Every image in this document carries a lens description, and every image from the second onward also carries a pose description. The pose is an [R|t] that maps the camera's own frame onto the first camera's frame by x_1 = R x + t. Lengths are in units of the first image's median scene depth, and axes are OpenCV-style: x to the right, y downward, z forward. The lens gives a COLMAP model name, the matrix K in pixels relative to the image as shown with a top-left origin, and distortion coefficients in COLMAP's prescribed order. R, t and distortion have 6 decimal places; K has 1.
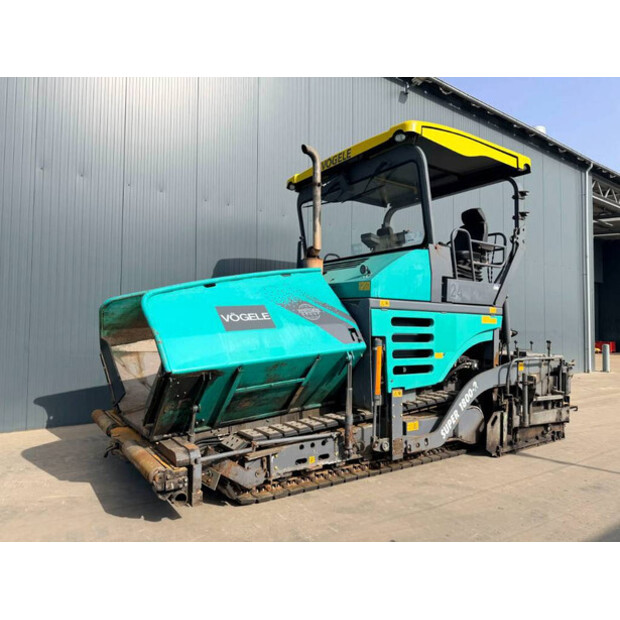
lens RADIAL K [[427.6, 0, 310.0], [0, 427.6, 310.0], [0, 0, 1]] dist [0.073587, -0.087911]
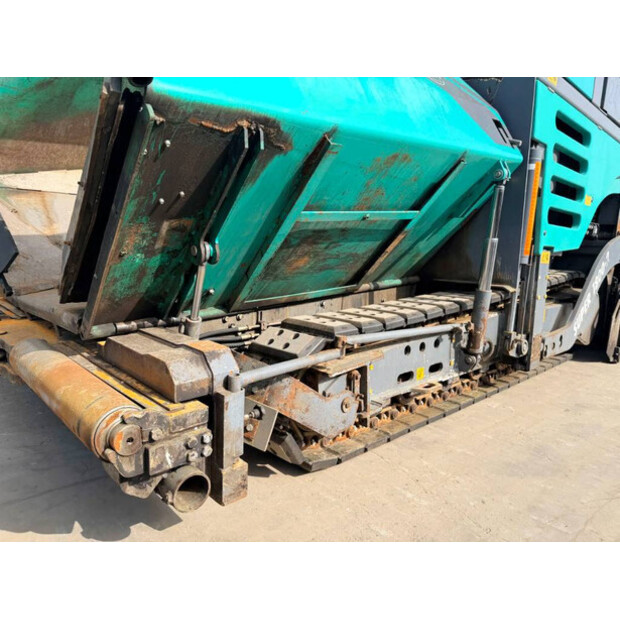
lens RADIAL K [[427.6, 0, 310.0], [0, 427.6, 310.0], [0, 0, 1]] dist [0.073587, -0.087911]
pose [[0.988660, -0.006644, 0.150022, -0.221214], [-0.020834, 0.983291, 0.180843, 0.199350], [-0.148717, -0.181918, 0.972003, 0.584277]]
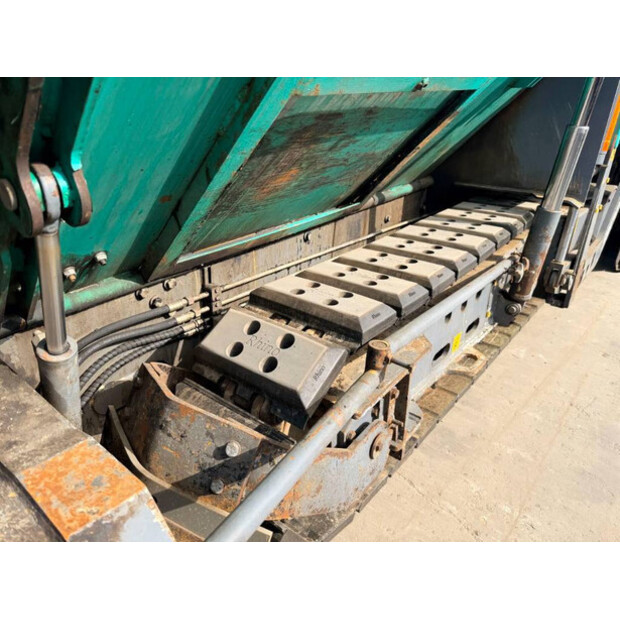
lens RADIAL K [[437.7, 0, 310.0], [0, 437.7, 310.0], [0, 0, 1]] dist [0.052076, -0.094361]
pose [[0.958942, -0.093371, 0.267790, -0.218295], [-0.034041, 0.899527, 0.435537, 0.191252], [-0.281551, -0.426771, 0.859416, 0.811687]]
